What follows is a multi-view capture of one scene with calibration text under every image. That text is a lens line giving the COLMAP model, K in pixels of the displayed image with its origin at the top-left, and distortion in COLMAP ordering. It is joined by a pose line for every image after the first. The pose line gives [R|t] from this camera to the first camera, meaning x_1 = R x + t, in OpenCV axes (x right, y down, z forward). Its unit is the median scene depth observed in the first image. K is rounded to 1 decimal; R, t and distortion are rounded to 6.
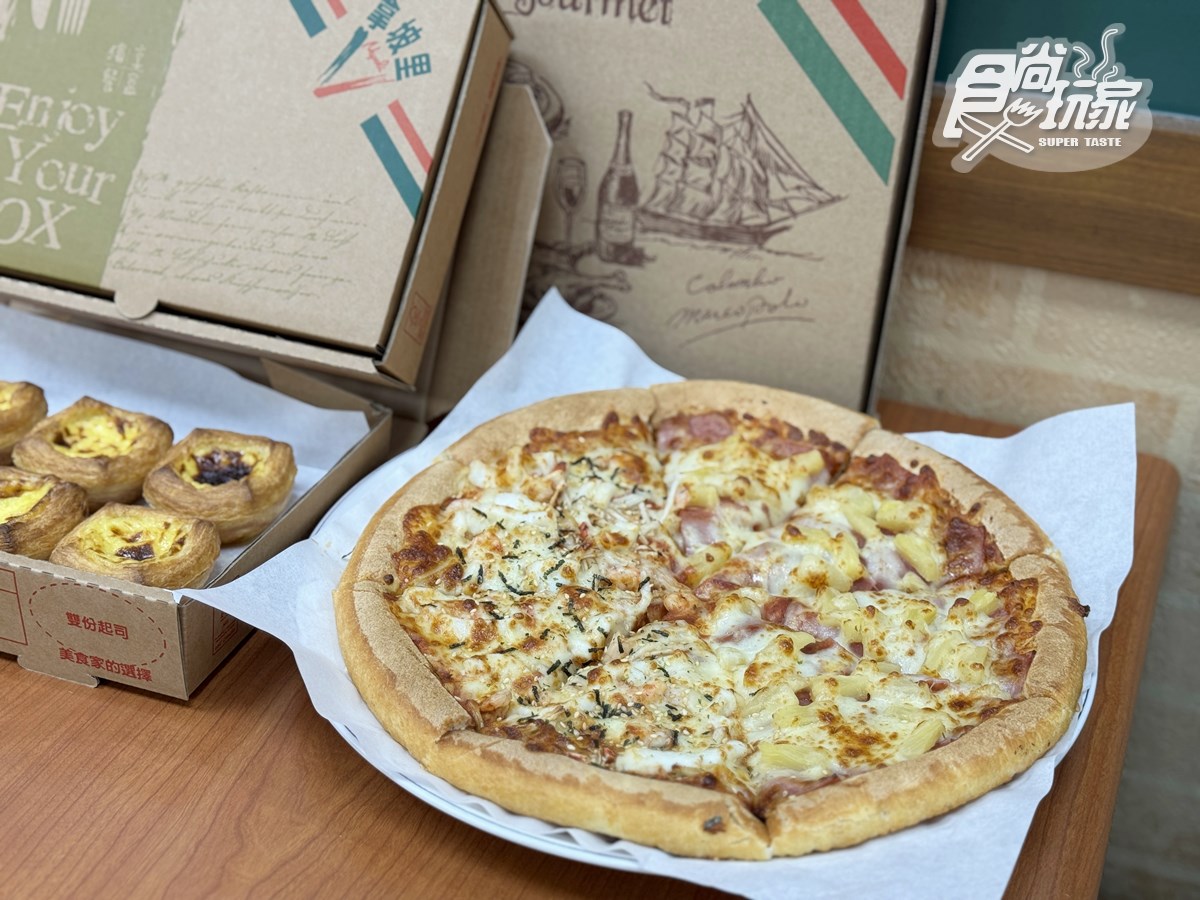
lens RADIAL K [[1703.2, 0, 574.9], [0, 1703.2, 447.1], [0, 0, 1]] dist [0.124510, -0.022763]
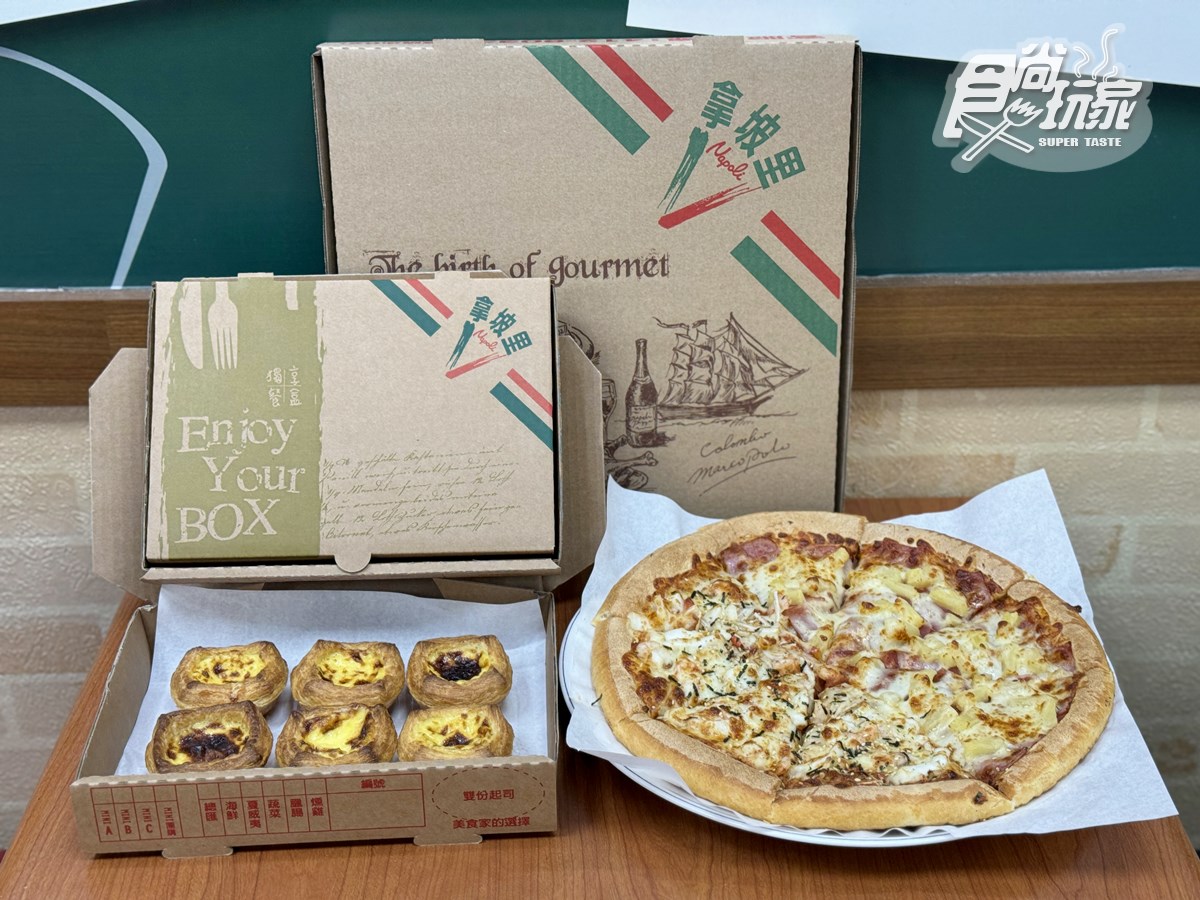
lens RADIAL K [[1703.2, 0, 574.9], [0, 1703.2, 447.1], [0, 0, 1]] dist [0.124510, -0.022763]
pose [[0.924445, -0.217072, 0.313499, -0.487667], [0.232812, 0.972432, -0.013187, -0.111147], [-0.301994, 0.085177, 0.949497, -0.288477]]
